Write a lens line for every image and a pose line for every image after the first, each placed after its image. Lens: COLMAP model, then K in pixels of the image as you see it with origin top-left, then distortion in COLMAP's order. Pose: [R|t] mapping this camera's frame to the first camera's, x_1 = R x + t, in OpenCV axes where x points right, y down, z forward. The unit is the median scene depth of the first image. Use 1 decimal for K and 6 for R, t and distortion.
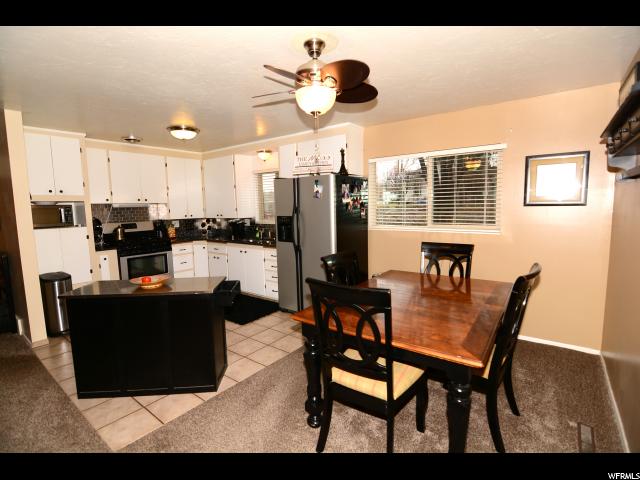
lens RADIAL K [[302.1, 0, 320.0], [0, 302.1, 240.0], [0, 0, 1]] dist [-0.001961, -0.000191]
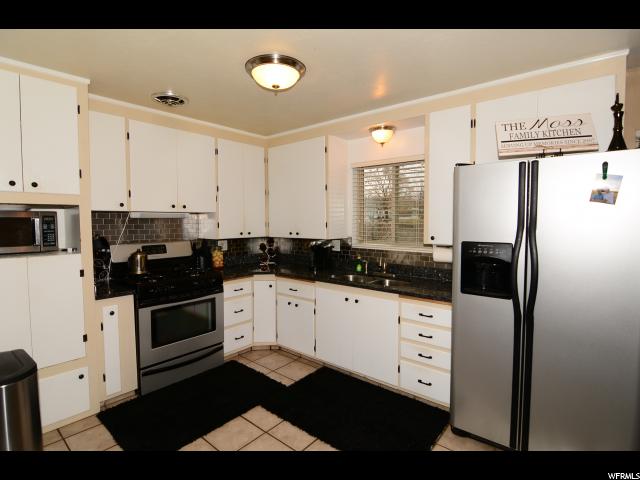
lens RADIAL K [[313.9, 0, 320.0], [0, 313.9, 240.0], [0, 0, 1]] dist [0.000705, -0.000203]
pose [[0.998891, 0.020198, -0.042531, -0.277539], [-0.022317, 0.998502, -0.049954, -0.040890], [0.041459, 0.050848, 0.997846, 0.389681]]
